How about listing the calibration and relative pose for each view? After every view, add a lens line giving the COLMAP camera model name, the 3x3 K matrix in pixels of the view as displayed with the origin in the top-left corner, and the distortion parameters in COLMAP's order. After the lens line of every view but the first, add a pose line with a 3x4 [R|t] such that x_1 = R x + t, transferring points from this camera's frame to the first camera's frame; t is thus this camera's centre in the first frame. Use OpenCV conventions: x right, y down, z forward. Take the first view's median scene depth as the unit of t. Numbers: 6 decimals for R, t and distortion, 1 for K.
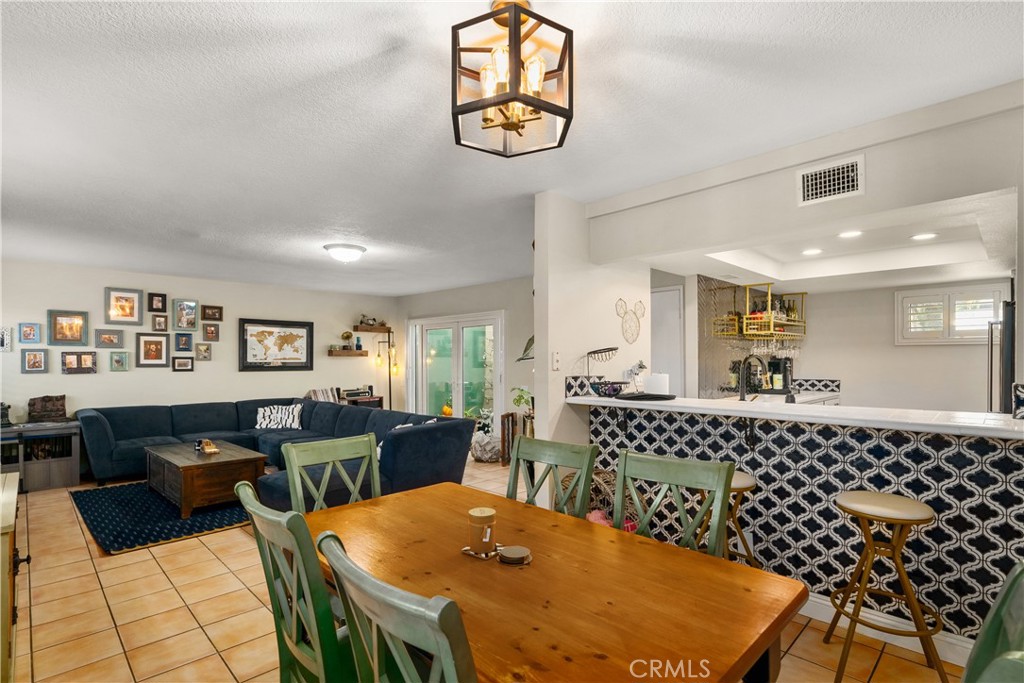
lens RADIAL K [[479.2, 0, 516.2], [0, 479.2, 348.4], [0, 0, 1]] dist [-0.014821, 0.001675]
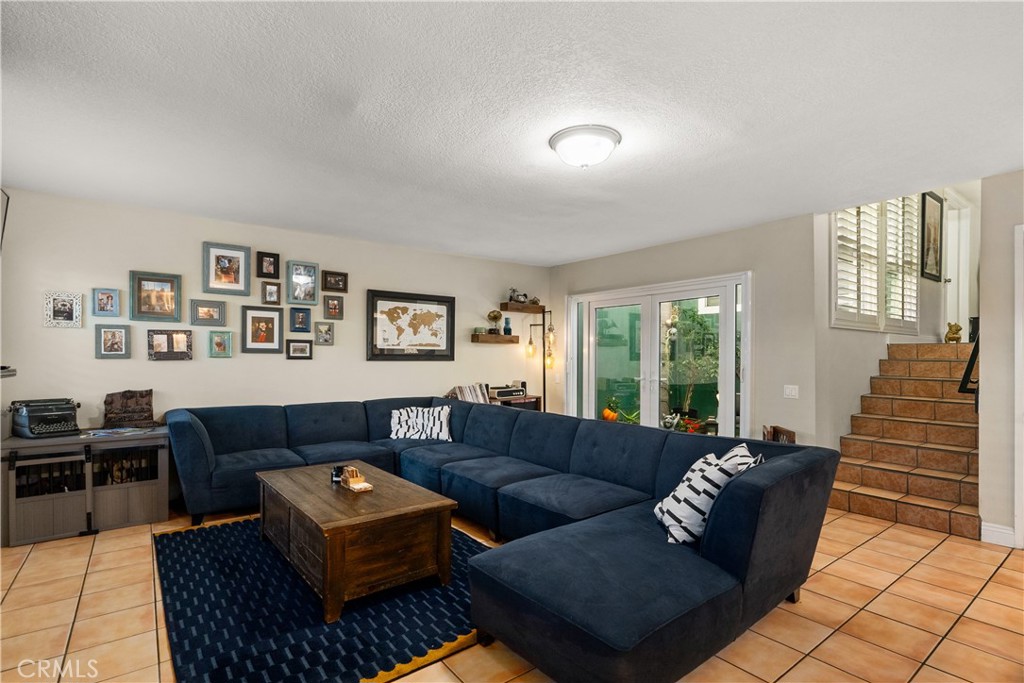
lens RADIAL K [[464.4, 0, 507.3], [0, 464.4, 350.0], [0, 0, 1]] dist [-0.008182, 0.001784]
pose [[0.990018, 0.005274, -0.140839, -0.289004], [-0.004265, 0.999963, 0.007465, 0.027781], [0.140873, -0.006789, 0.990004, 0.344057]]
